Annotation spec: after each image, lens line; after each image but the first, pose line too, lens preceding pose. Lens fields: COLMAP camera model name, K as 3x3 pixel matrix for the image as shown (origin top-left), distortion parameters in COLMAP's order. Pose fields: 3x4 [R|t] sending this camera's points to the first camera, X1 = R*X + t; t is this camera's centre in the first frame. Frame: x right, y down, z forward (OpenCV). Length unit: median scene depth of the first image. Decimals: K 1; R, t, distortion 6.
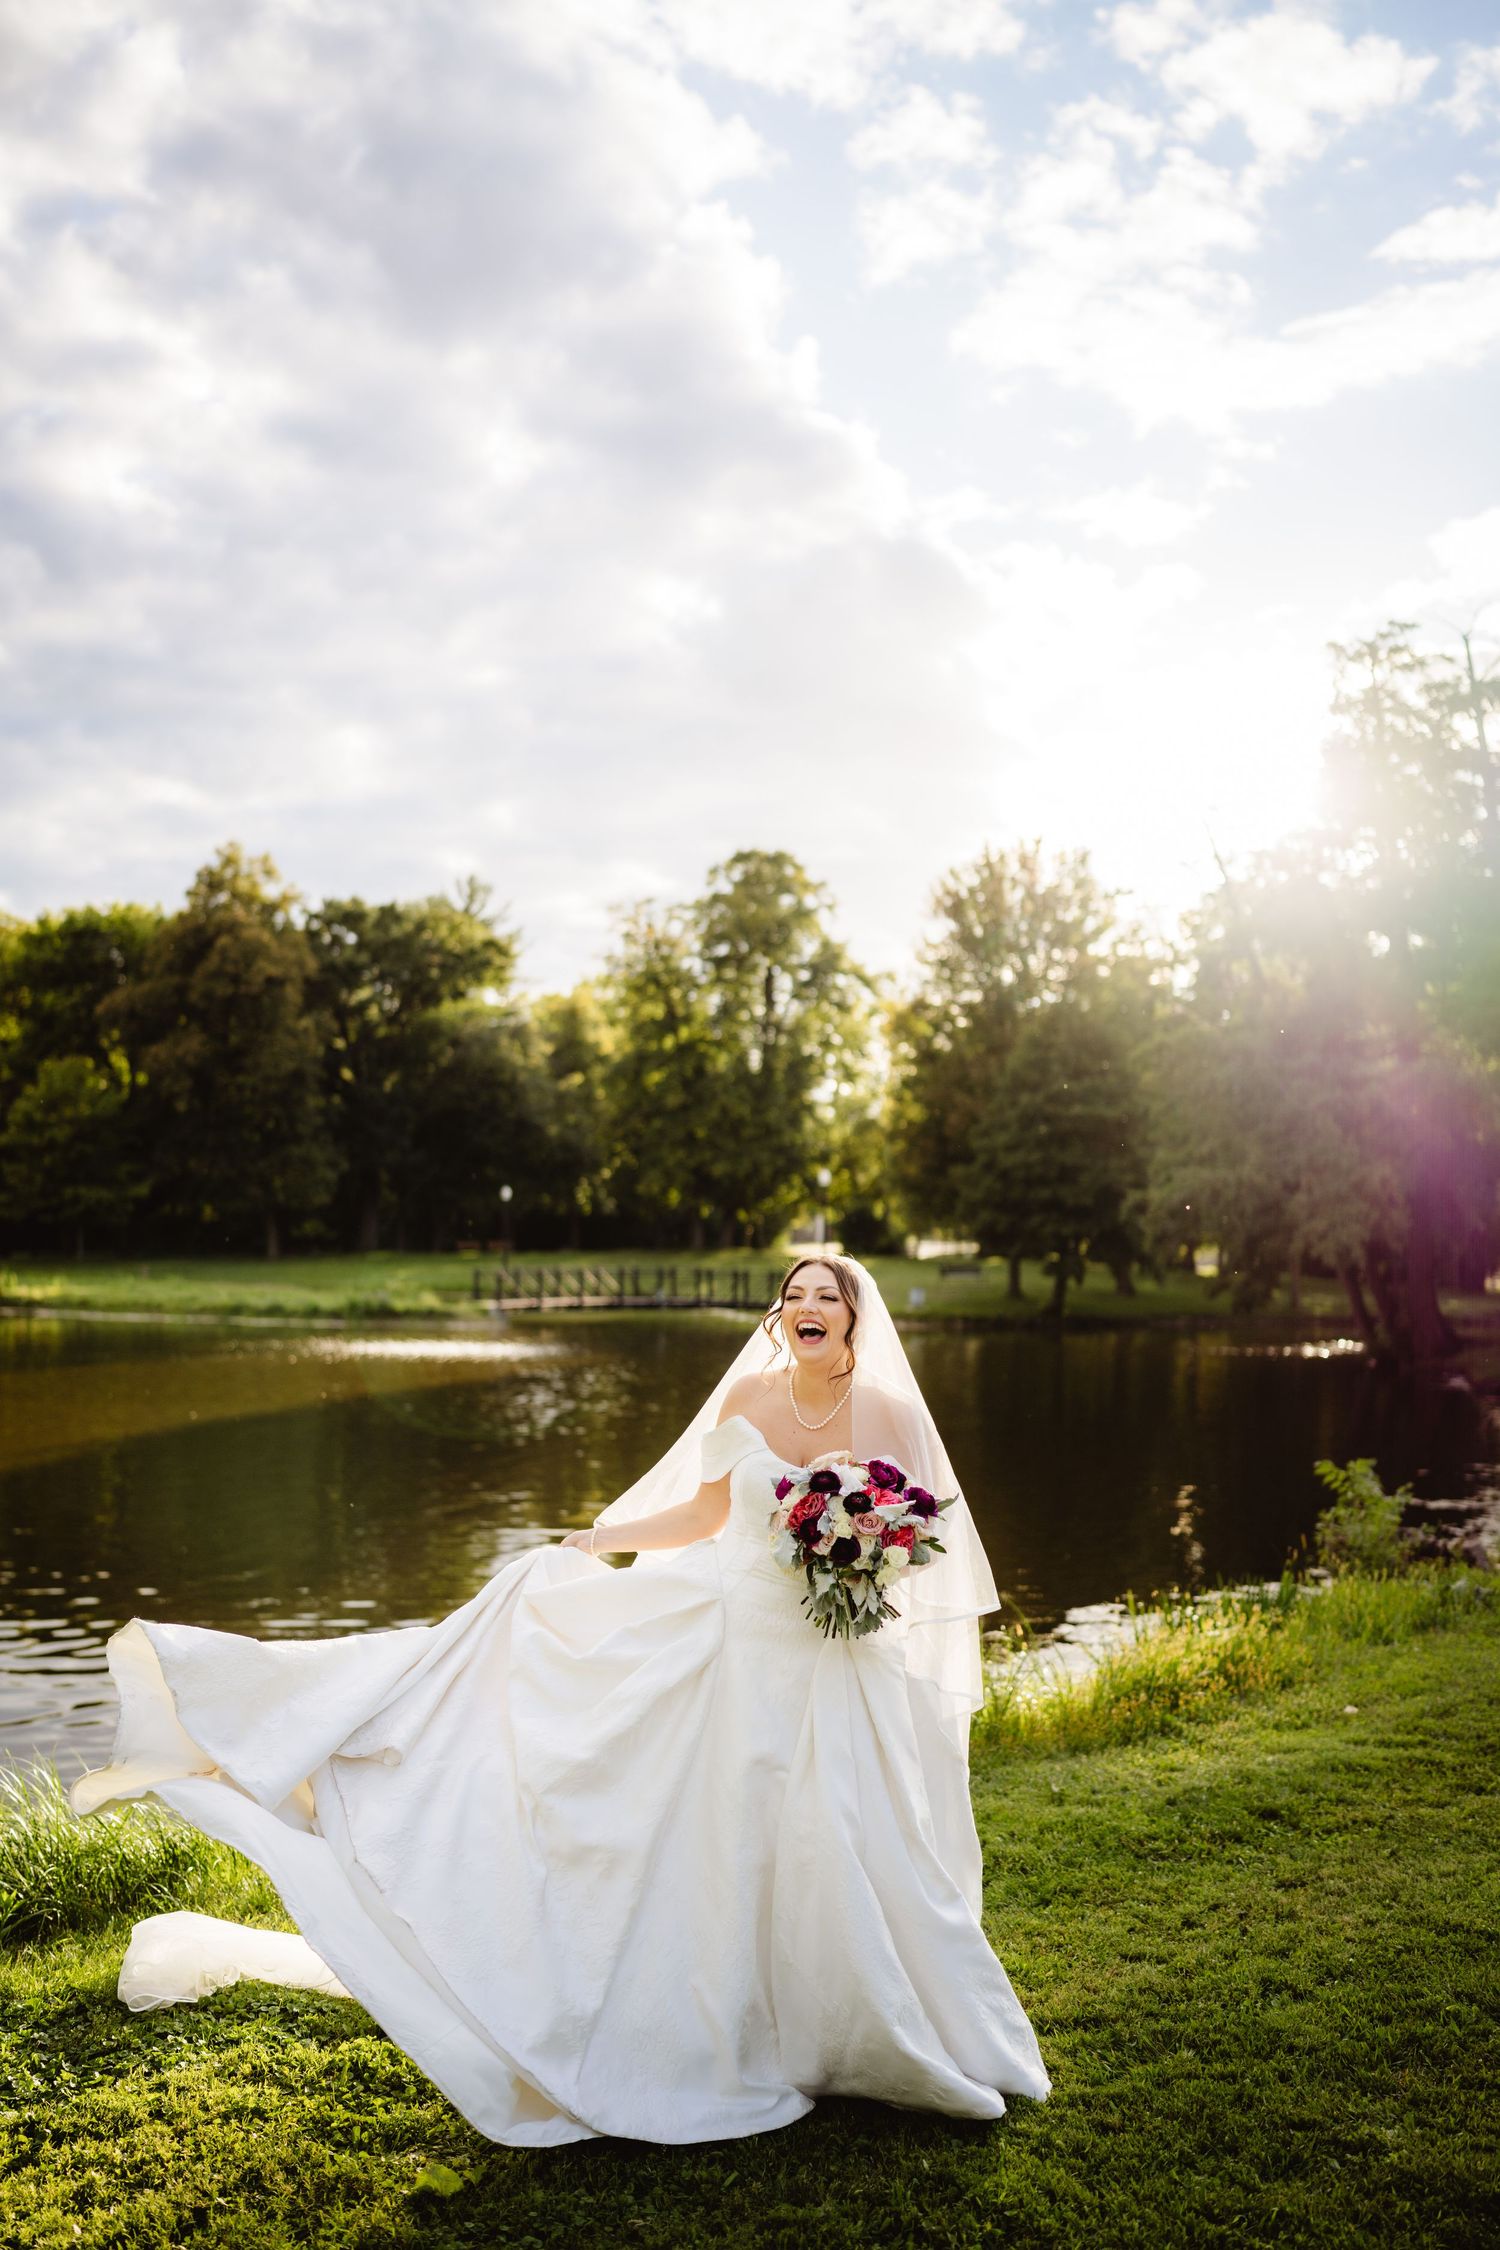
lens RADIAL K [[2345.4, 0, 750.0], [0, 2345.4, 1125.0], [0, 0, 1]] dist [-0.019472, 0.307381]
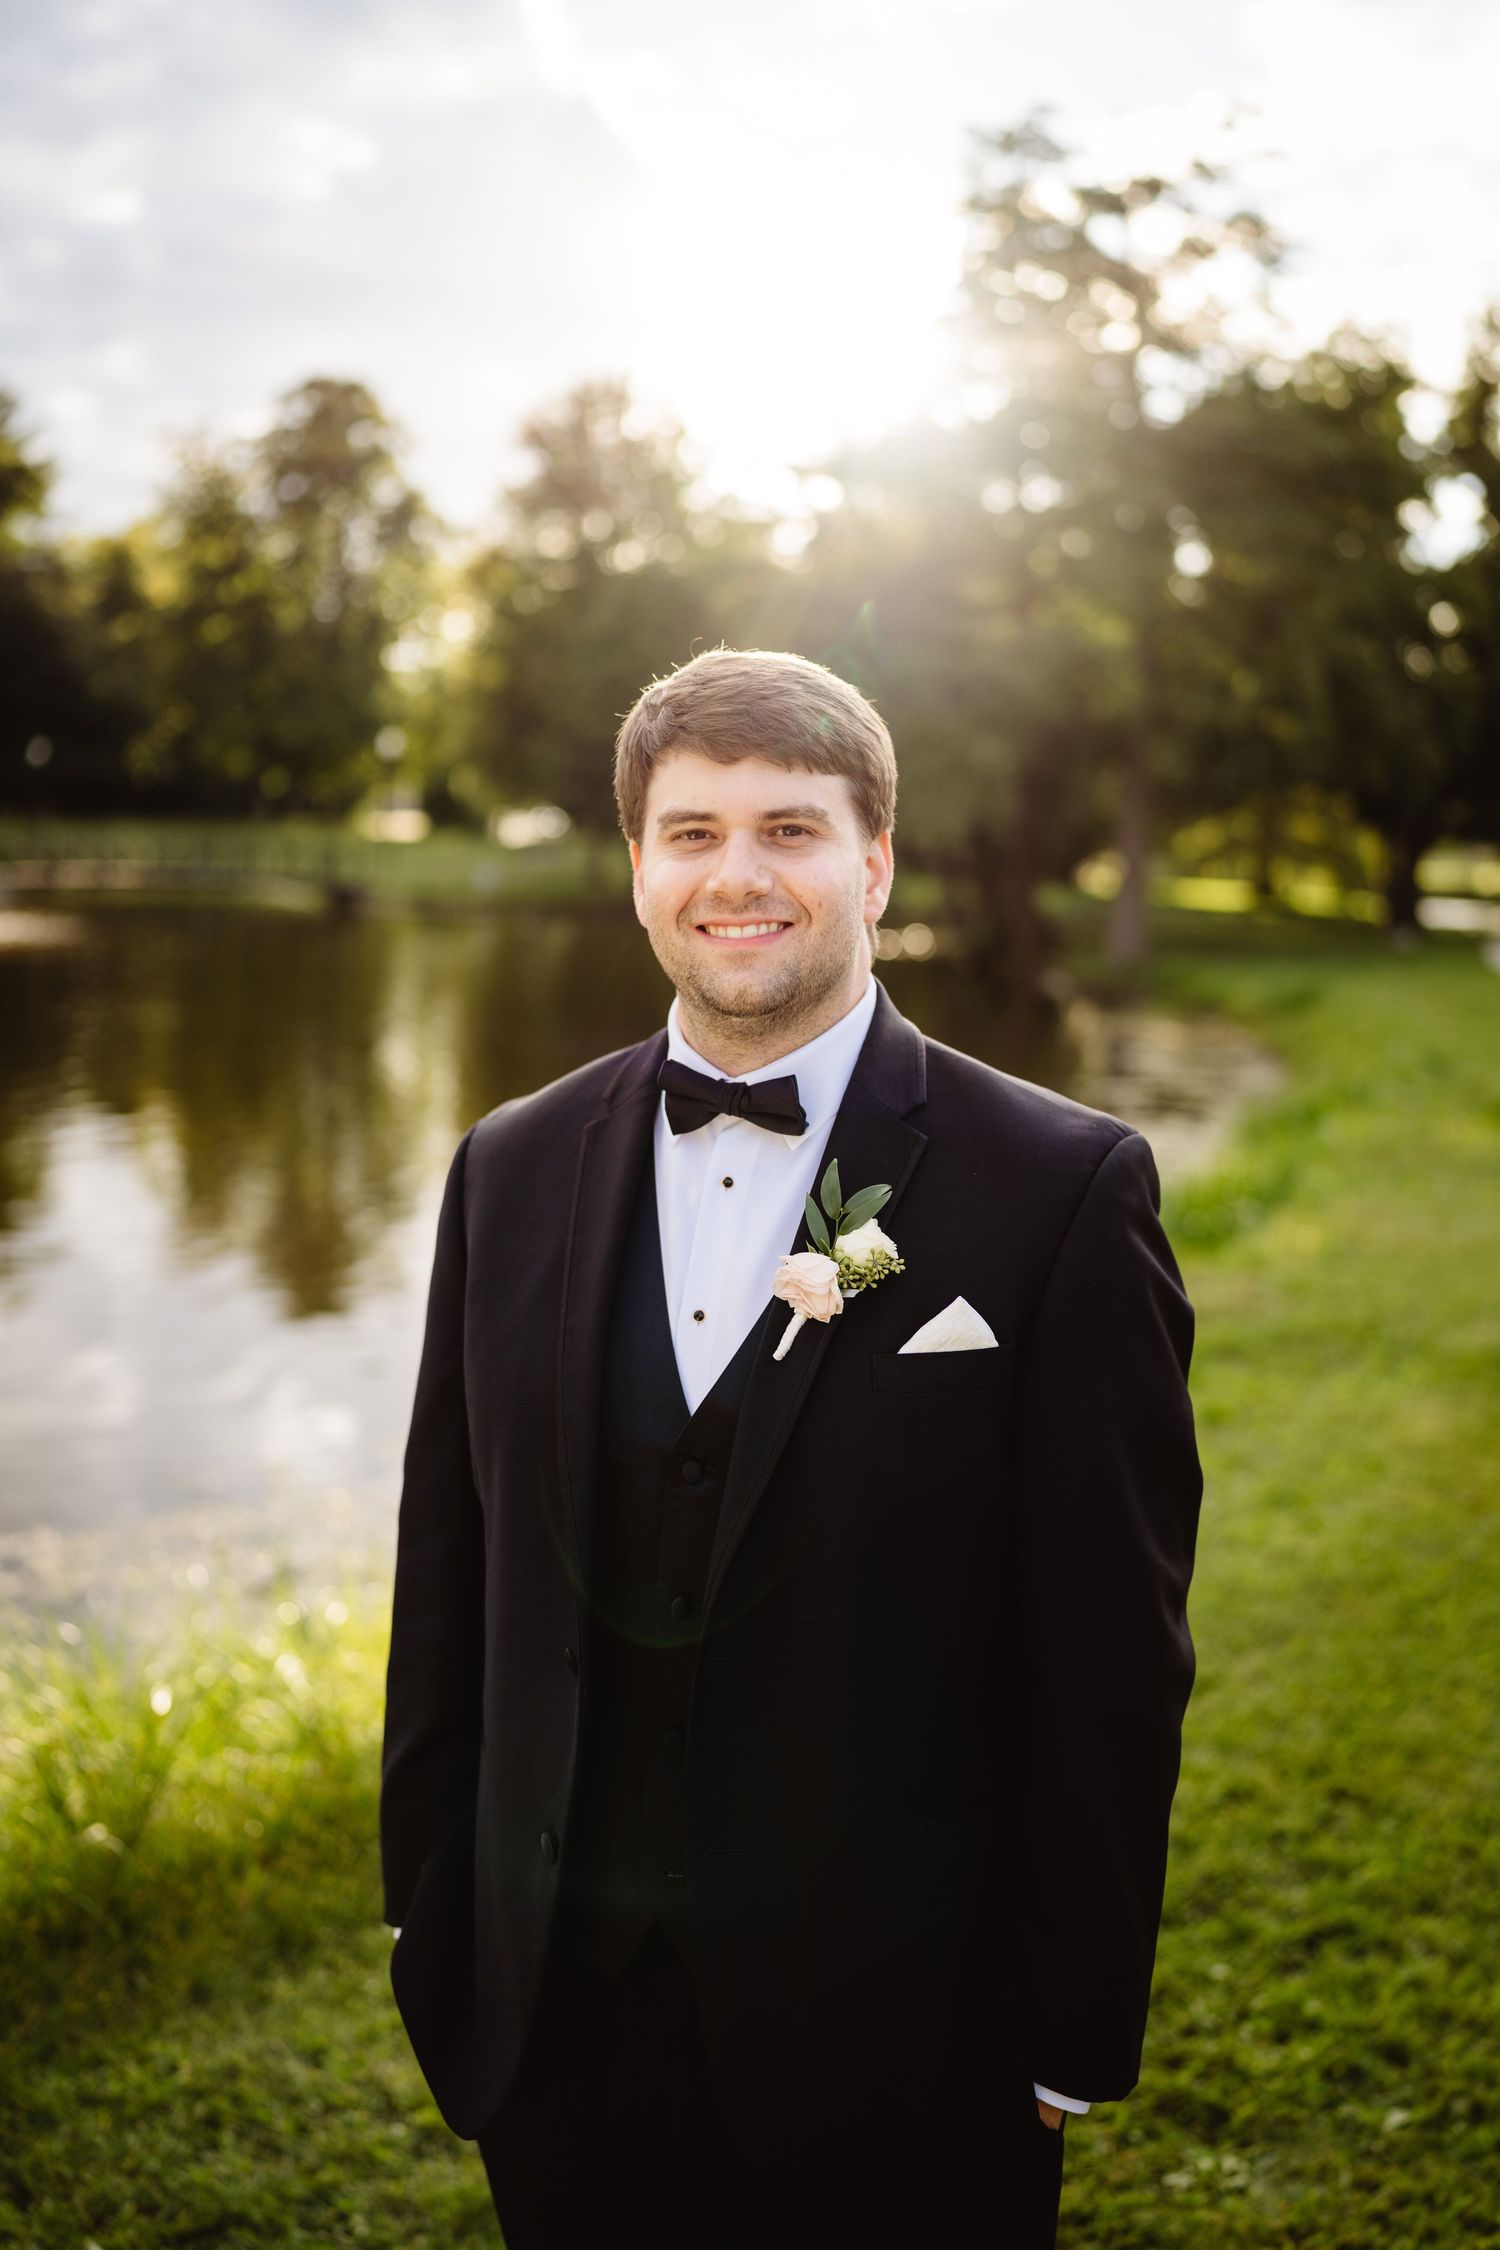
lens RADIAL K [[2234.5, 0, 720.1], [0, 2234.5, 1127.6], [0, 0, 1]] dist [0.007460, 0.007628]
pose [[0.988205, 0.008896, 0.152878, 0.031495], [-0.036610, 0.983087, 0.179441, 0.009725], [-0.148696, -0.182922, 0.971817, 0.127038]]
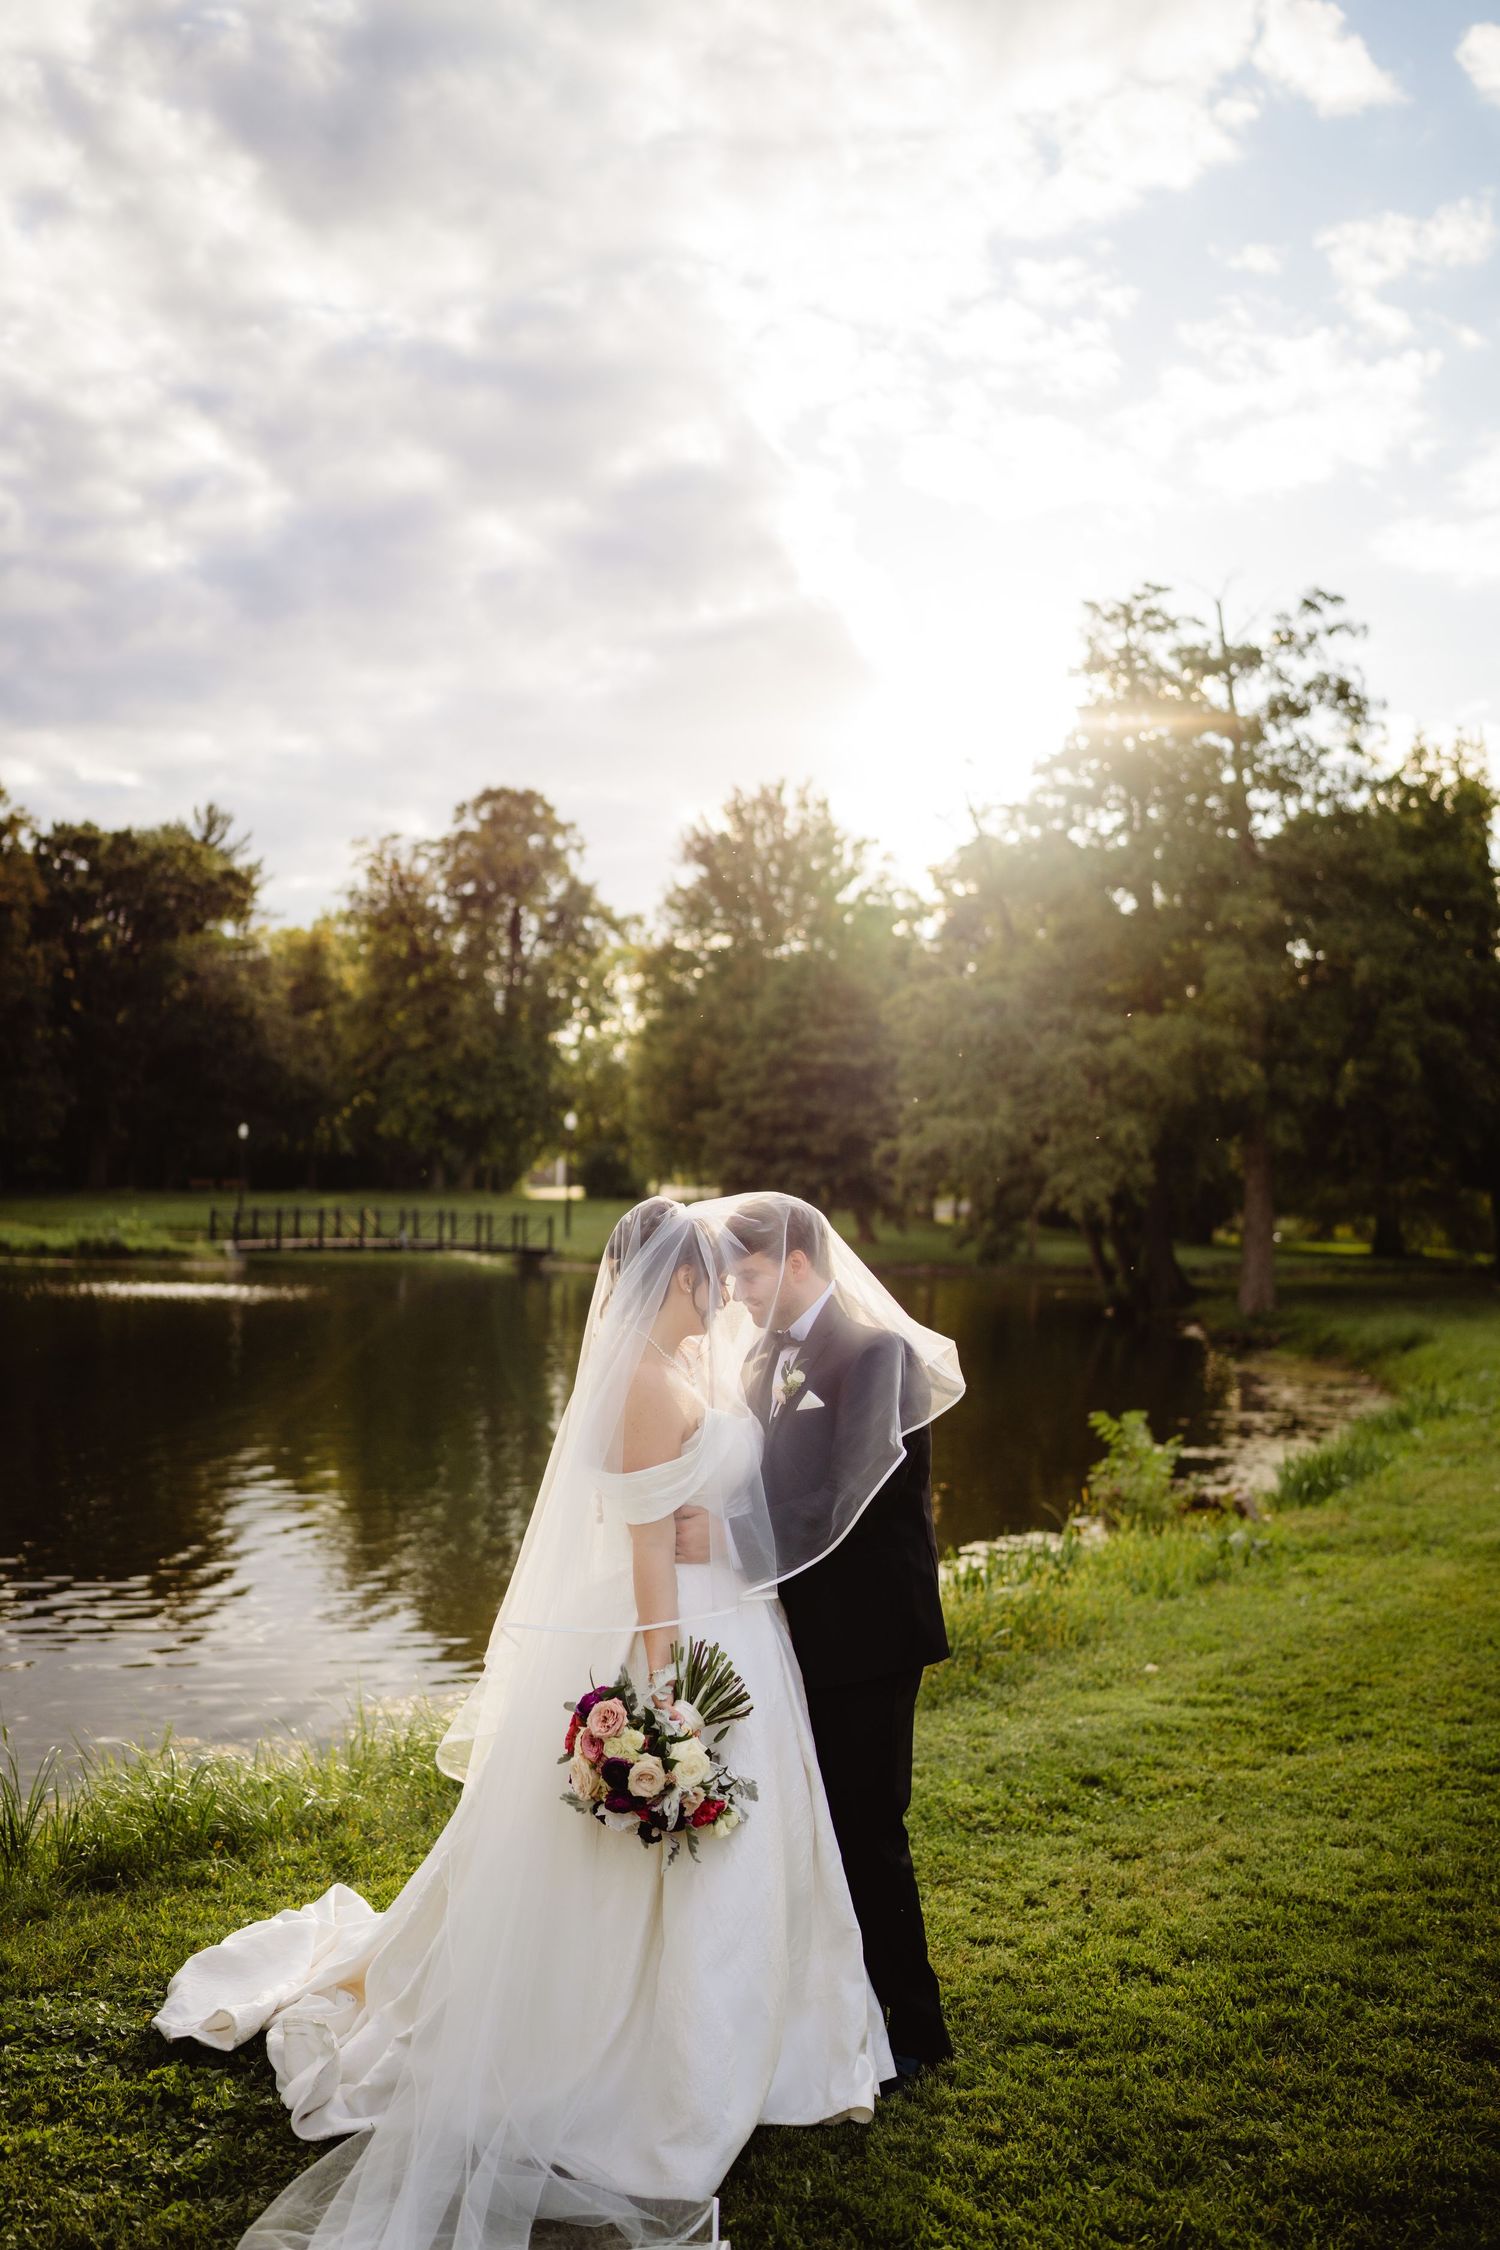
lens RADIAL K [[2332.6, 0, 750.0], [0, 2332.6, 1125.0], [0, 0, 1]] dist [-0.013627, 0.178821]
pose [[0.993272, 0.017955, 0.114405, -0.006474], [-0.020672, 0.999531, 0.022614, 0.000263], [-0.113945, -0.024827, 0.993177, 0.010643]]
